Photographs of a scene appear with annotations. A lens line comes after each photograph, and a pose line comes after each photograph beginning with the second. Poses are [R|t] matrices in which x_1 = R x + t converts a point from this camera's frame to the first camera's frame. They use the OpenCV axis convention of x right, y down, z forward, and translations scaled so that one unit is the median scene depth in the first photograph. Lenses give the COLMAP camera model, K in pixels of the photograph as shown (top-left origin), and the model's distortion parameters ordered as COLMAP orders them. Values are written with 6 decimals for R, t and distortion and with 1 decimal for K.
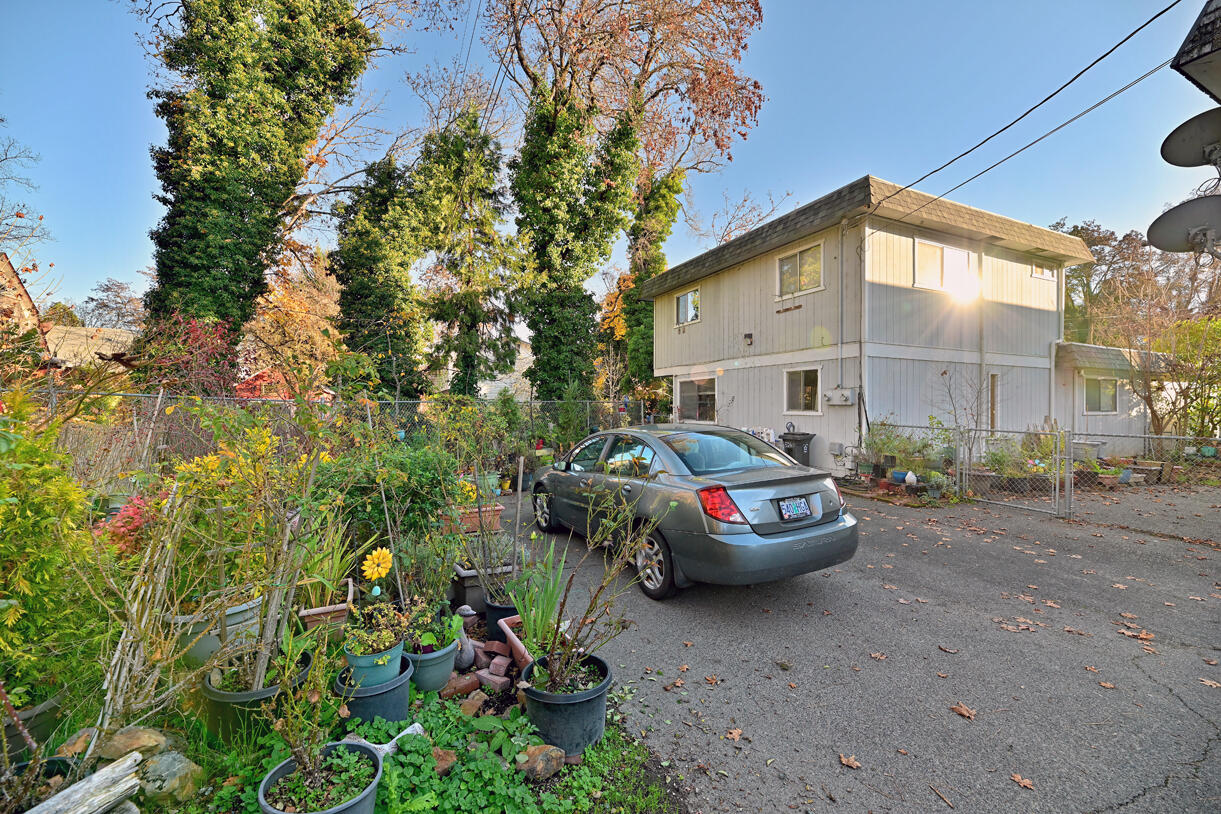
lens RADIAL K [[488.6, 0, 610.5], [0, 488.6, 407.0], [0, 0, 1]] dist [-0.000009, 0.000040]
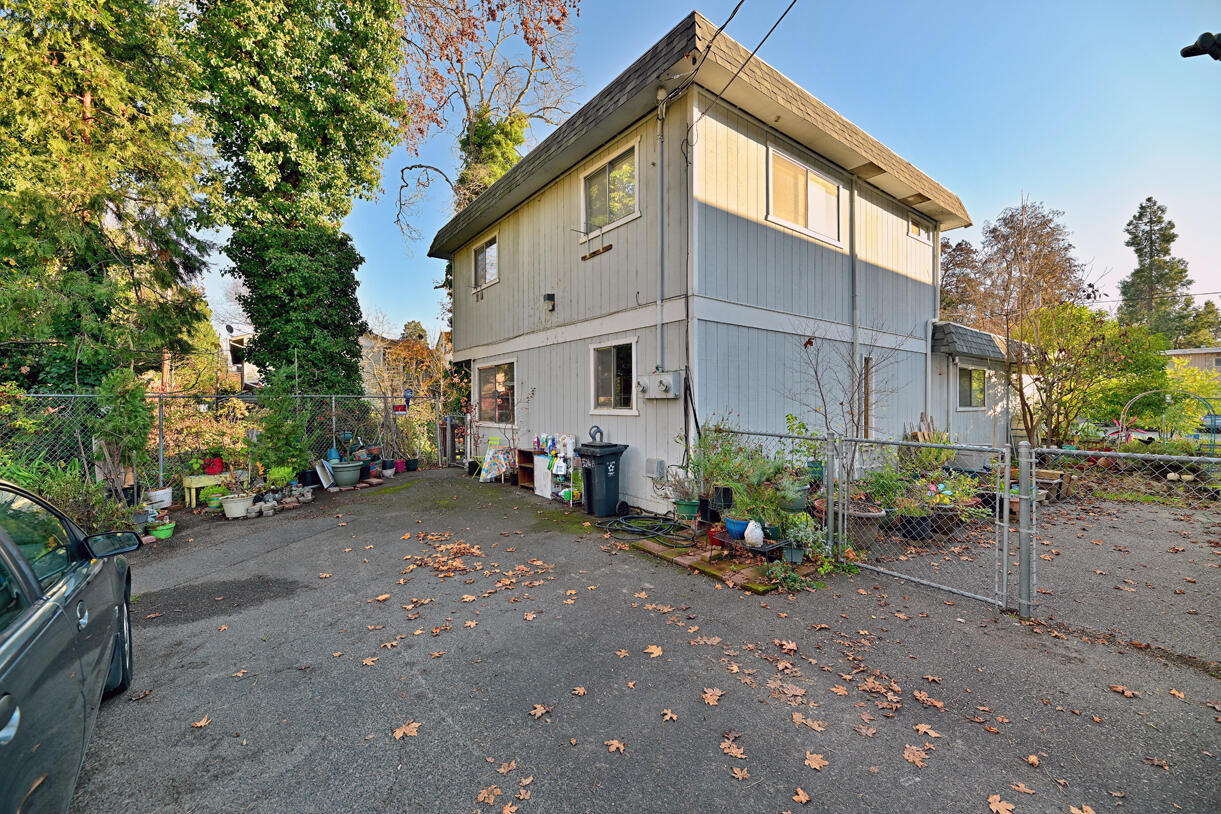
lens RADIAL K [[488.6, 0, 610.5], [0, 488.6, 407.0], [0, 0, 1]] dist [-0.000009, 0.000040]
pose [[0.977319, -0.005342, 0.211706, 0.256476], [0.004461, 0.999979, 0.004641, 0.003052], [-0.211727, -0.003591, 0.977322, 0.375348]]
